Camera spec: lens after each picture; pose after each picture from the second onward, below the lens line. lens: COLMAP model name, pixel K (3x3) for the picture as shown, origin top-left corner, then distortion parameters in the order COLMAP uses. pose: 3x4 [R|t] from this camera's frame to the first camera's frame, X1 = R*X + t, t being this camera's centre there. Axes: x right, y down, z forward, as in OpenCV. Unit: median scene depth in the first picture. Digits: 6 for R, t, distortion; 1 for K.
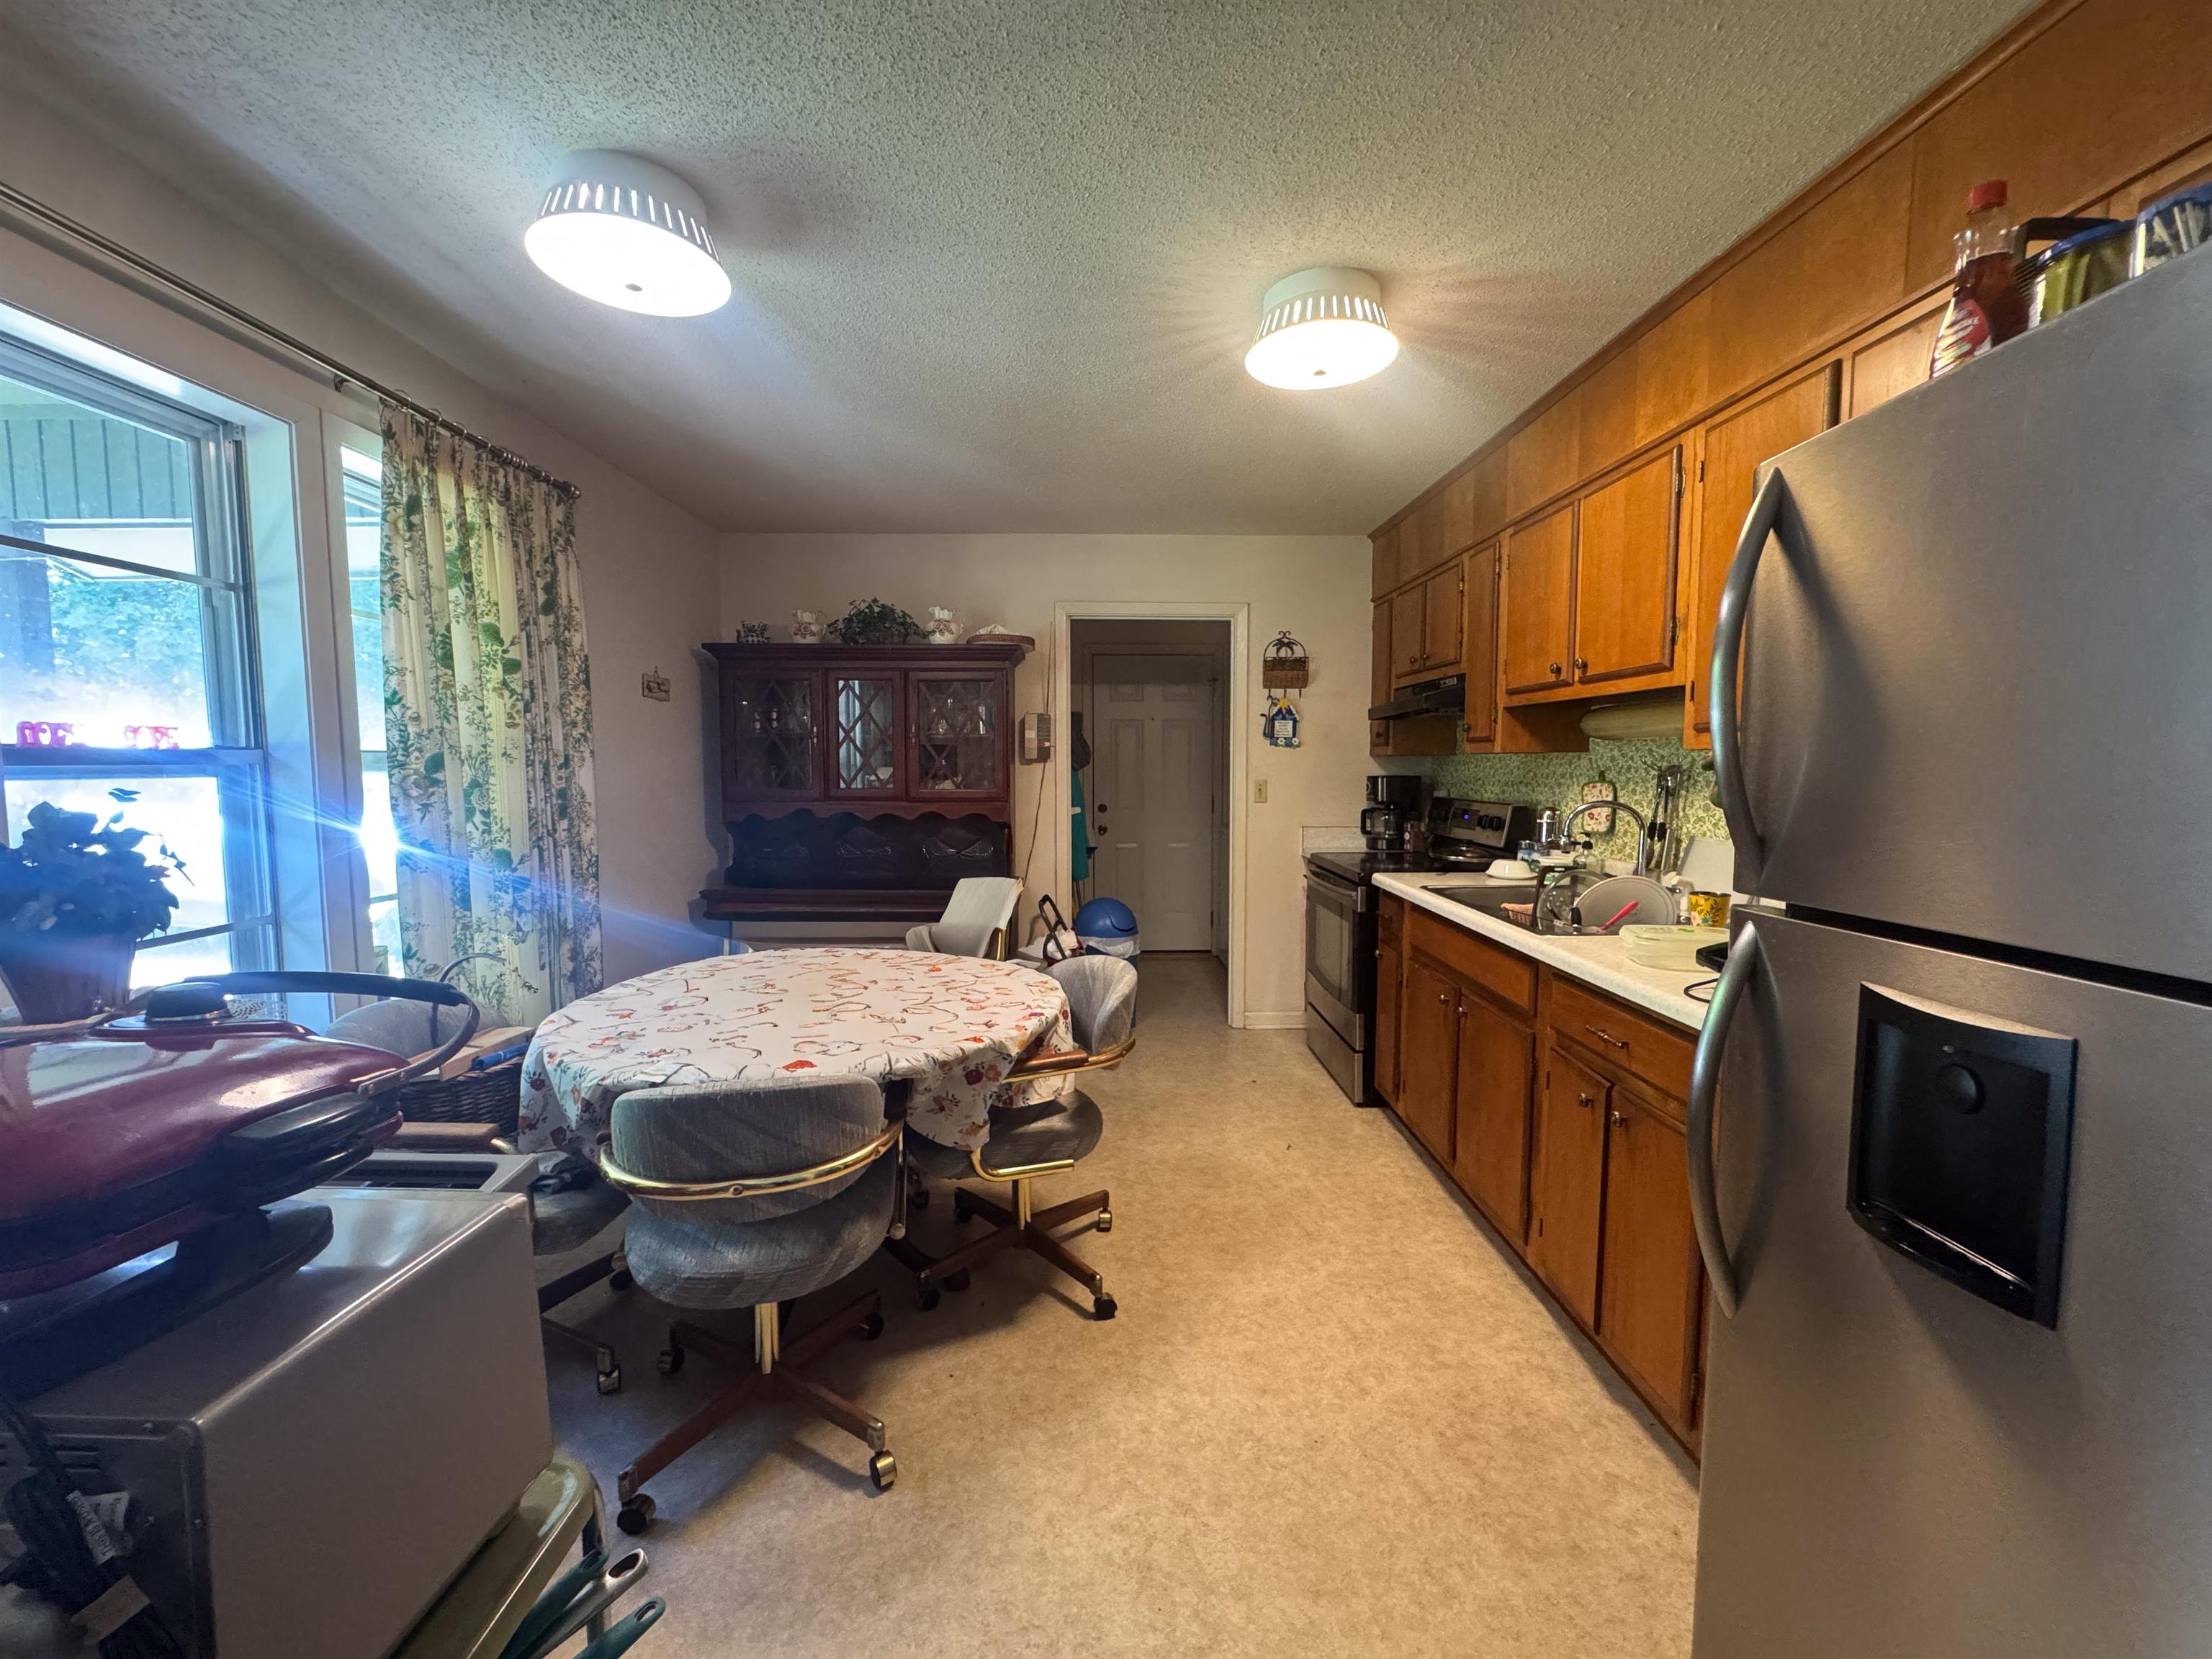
lens RADIAL K [[897.1, 0, 1099.9], [0, 897.1, 825.5], [0, 0, 1]] dist [-0.000217, -0.000049]
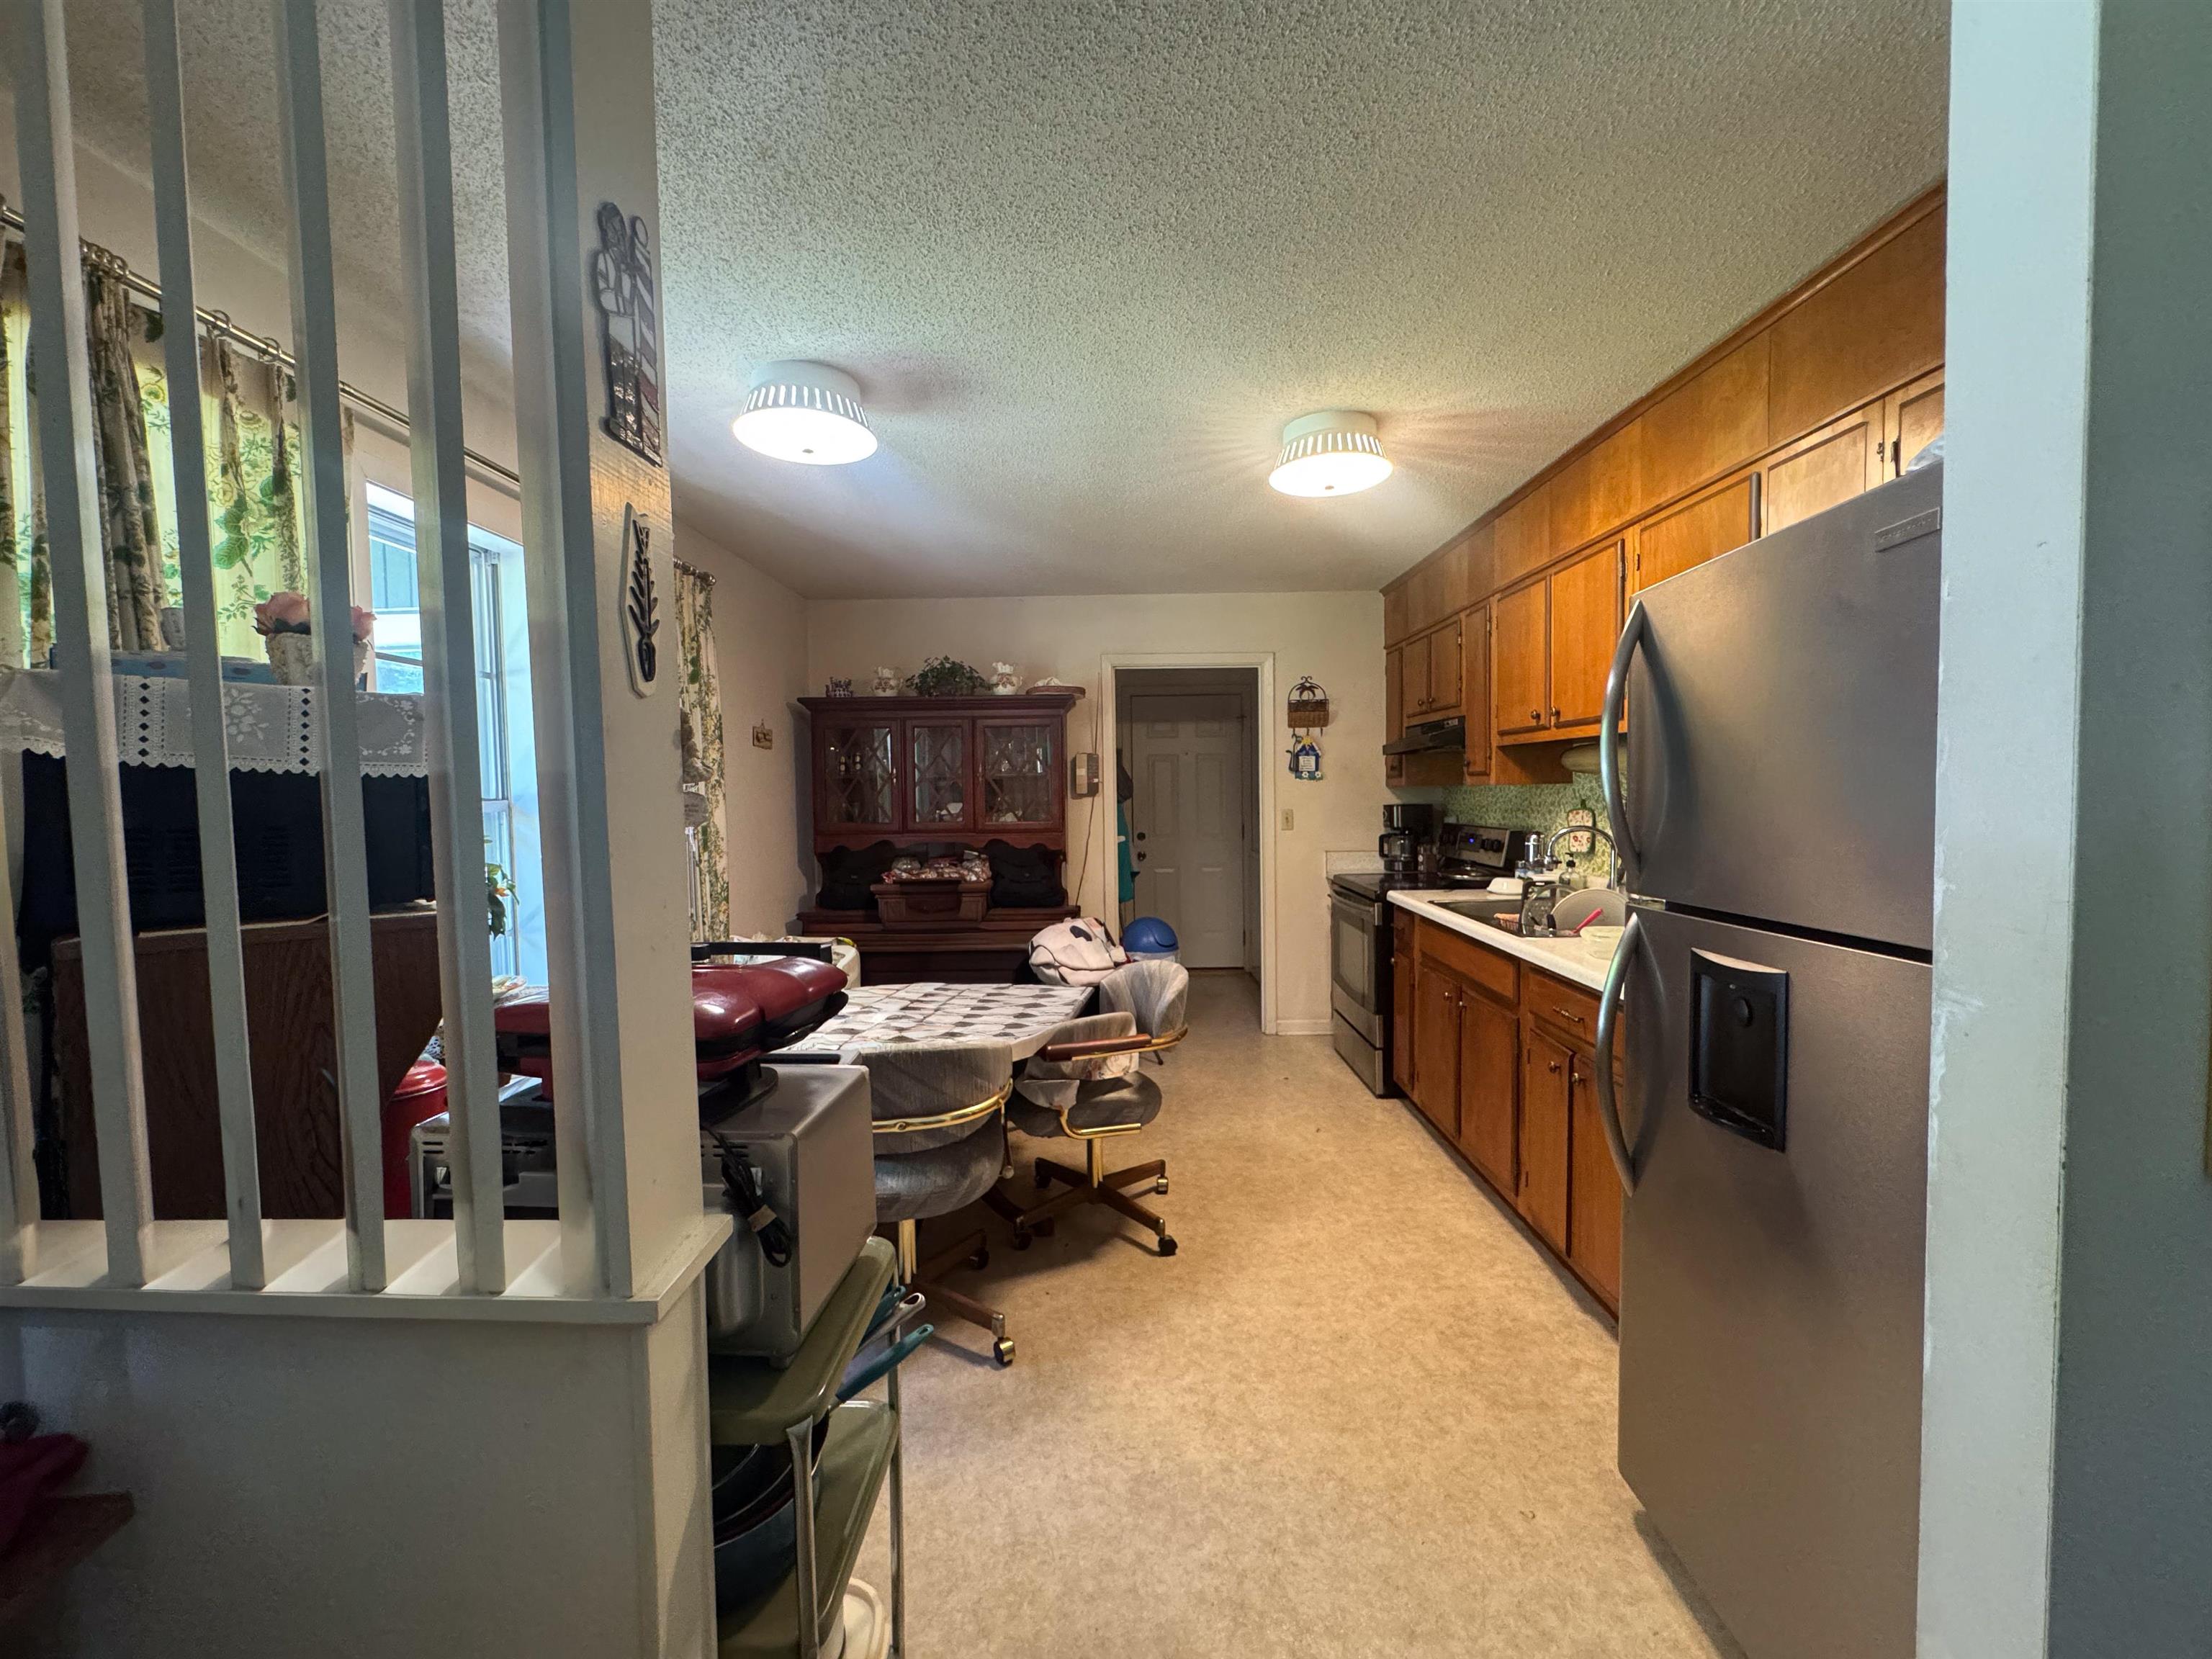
lens RADIAL K [[897.1, 0, 1099.9], [0, 897.1, 825.5], [0, 0, 1]] dist [-0.000217, -0.000049]
pose [[0.999508, -0.012696, -0.028694, -0.039414], [0.011812, 0.999457, -0.030776, 0.000966], [0.029070, 0.030422, 0.999114, -0.215507]]
